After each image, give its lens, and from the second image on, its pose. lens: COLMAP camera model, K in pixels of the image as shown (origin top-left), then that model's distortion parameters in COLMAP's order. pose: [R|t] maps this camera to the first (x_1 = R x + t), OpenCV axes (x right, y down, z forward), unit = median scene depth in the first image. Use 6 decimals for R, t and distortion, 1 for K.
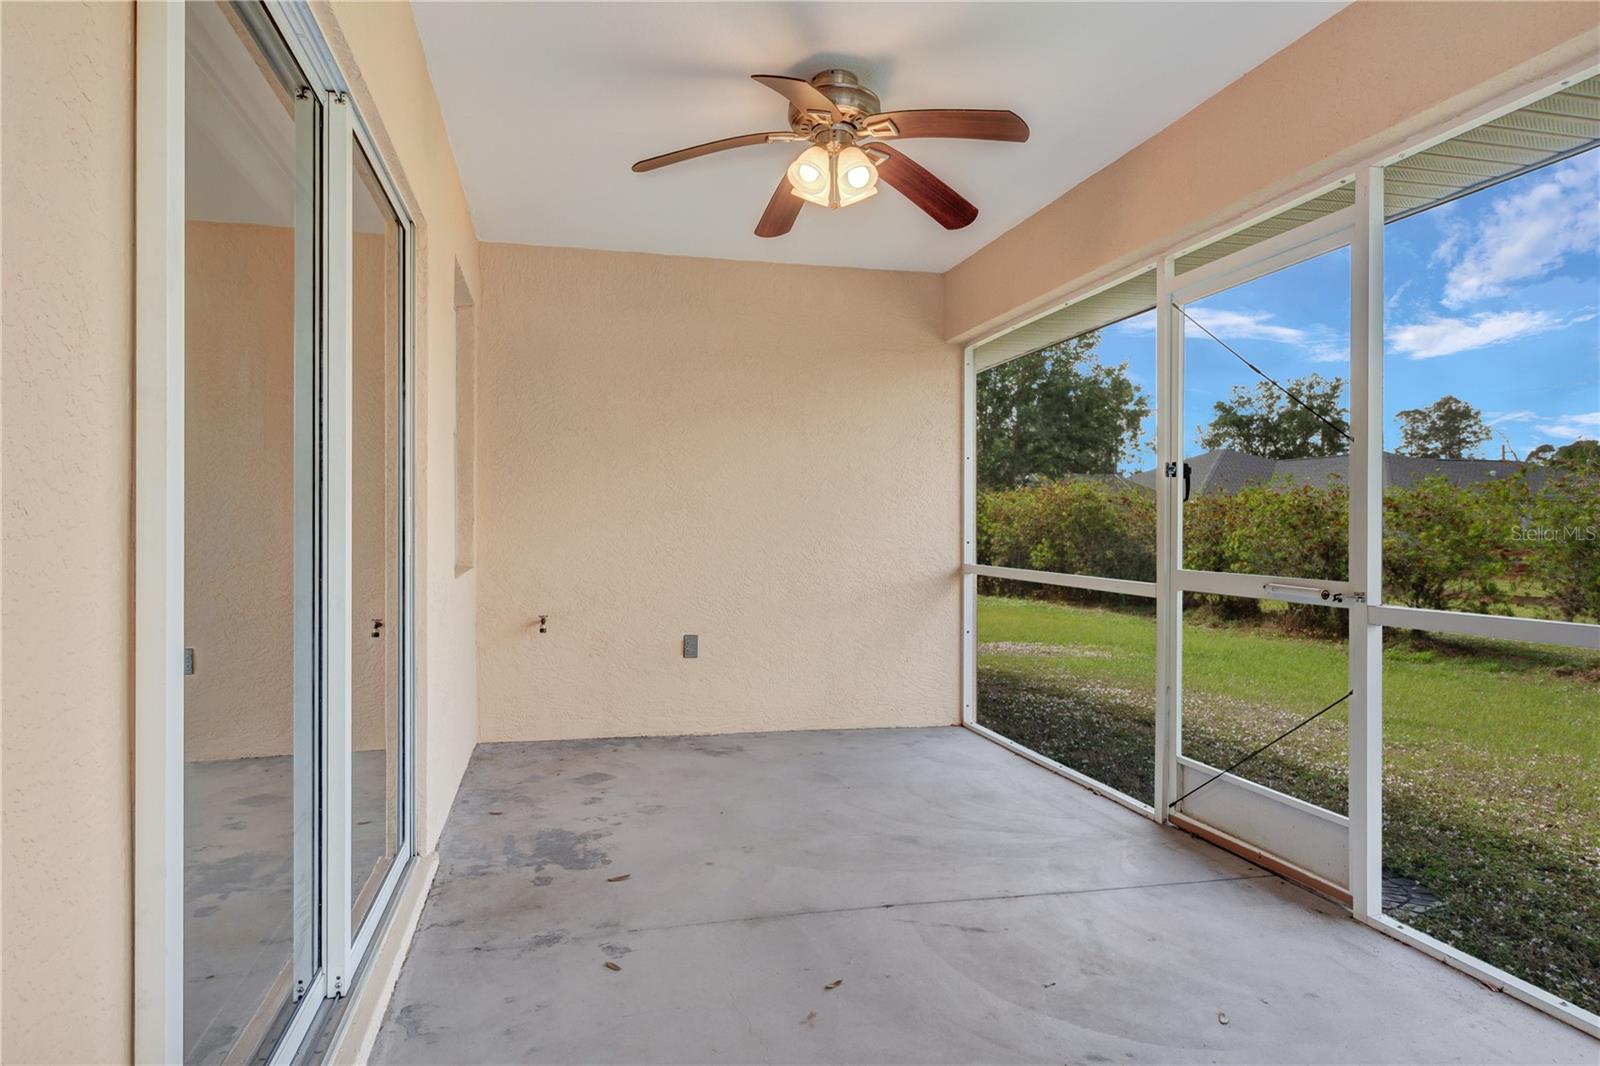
lens RADIAL K [[954.6, 0, 799.2], [0, 954.6, 523.9], [0, 0, 1]] dist [0.005301, -0.002018]
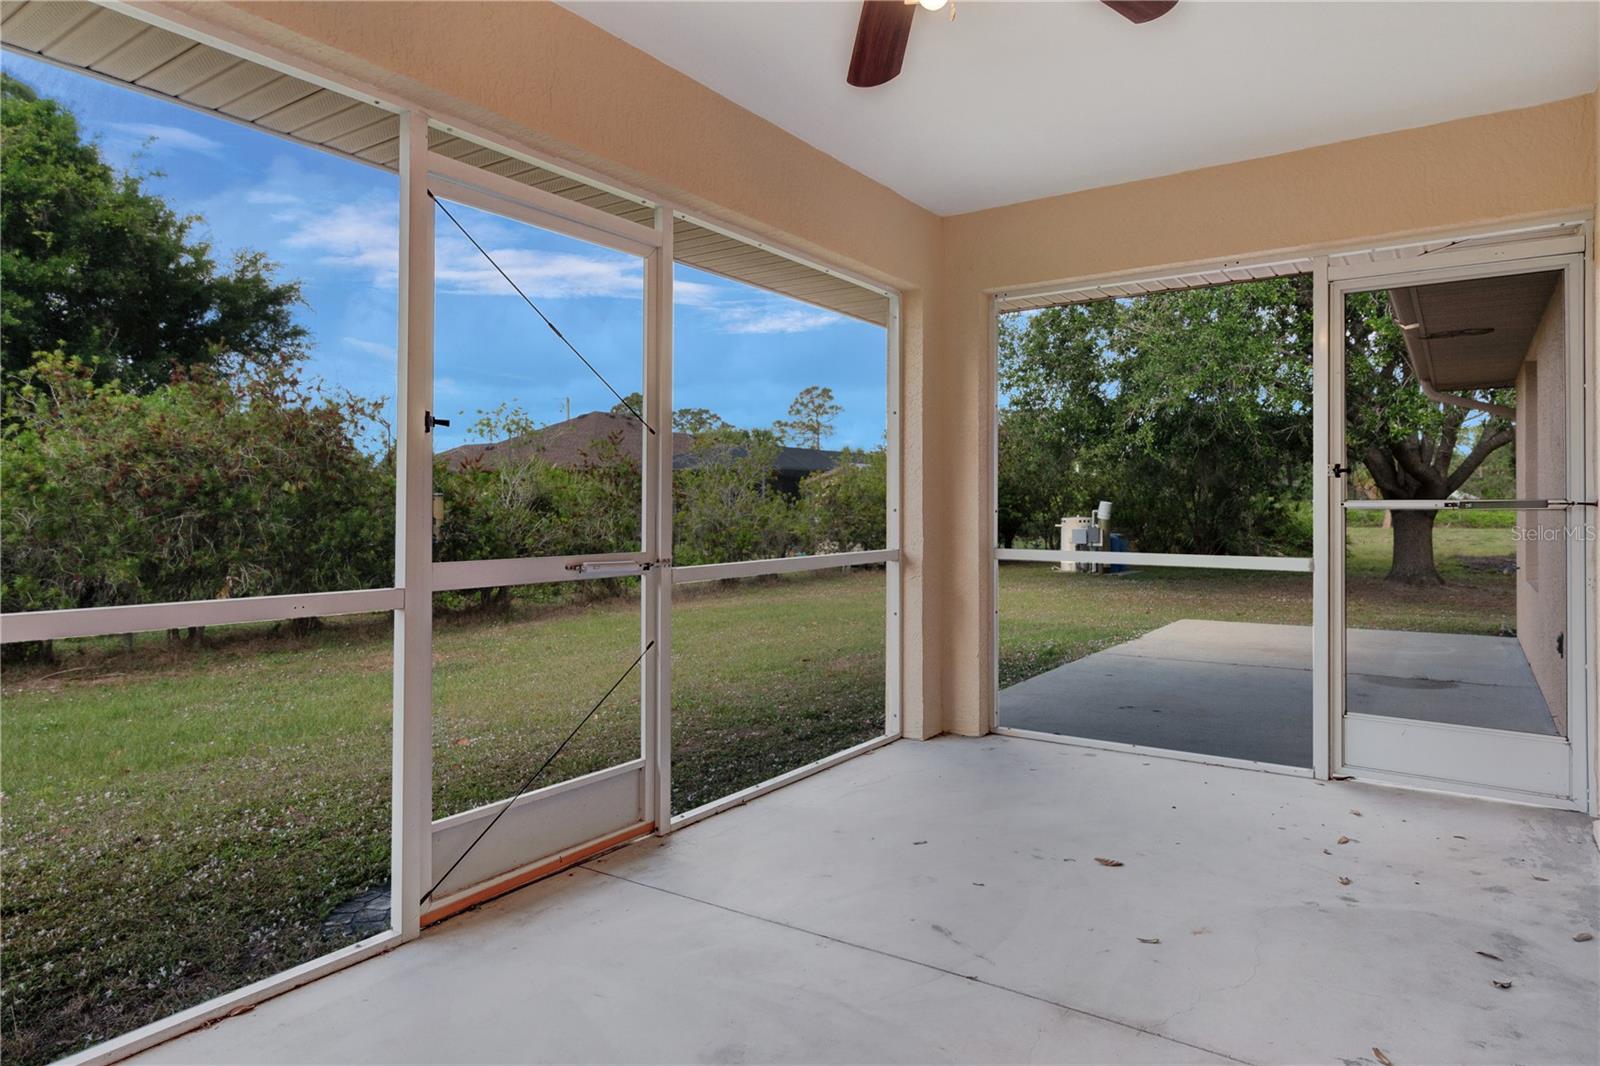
lens RADIAL K [[938.1, 0, 802.6], [0, 938.1, 504.3], [0, 0, 1]] dist [0.002672, -0.001727]
pose [[-0.654044, 0.000246, 0.756456, -0.366202], [-0.006071, 0.999966, -0.005575, 0.006805], [-0.756432, -0.008239, -0.654020, 1.449981]]
